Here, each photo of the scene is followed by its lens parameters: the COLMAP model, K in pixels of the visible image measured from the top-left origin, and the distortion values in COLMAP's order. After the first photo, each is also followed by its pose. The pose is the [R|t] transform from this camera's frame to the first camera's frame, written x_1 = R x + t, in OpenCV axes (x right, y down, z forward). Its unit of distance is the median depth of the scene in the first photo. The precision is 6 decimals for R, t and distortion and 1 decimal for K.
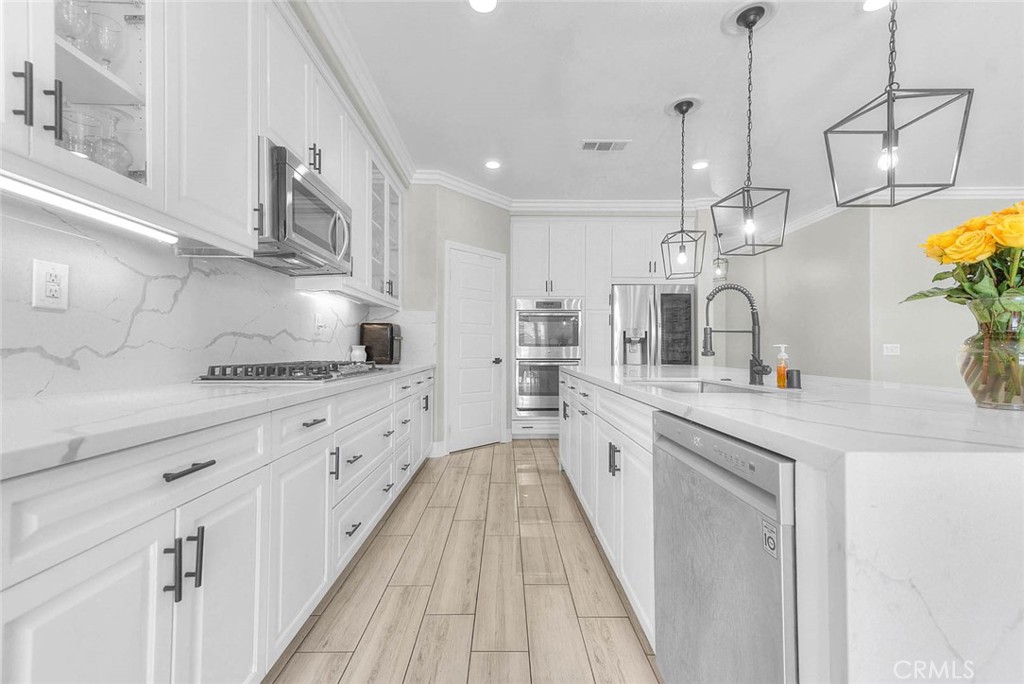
lens RADIAL K [[403.4, 0, 507.8], [0, 403.4, 347.4], [0, 0, 1]] dist [0.017704, 0.000156]
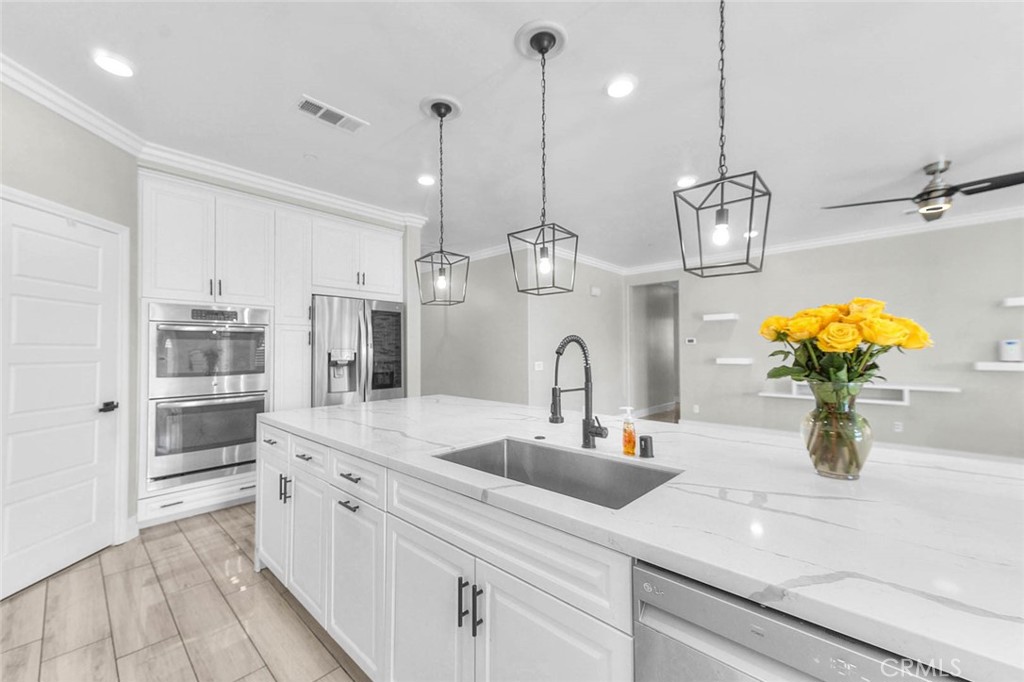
lens RADIAL K [[403.4, 0, 507.8], [0, 403.4, 346.4], [0, 0, 1]] dist [0.017704, 0.000156]
pose [[0.692171, 0.000099, 0.721733, -0.057349], [0.009123, 0.999919, -0.008887, -0.045383], [-0.721676, 0.012735, 0.692114, 0.182809]]
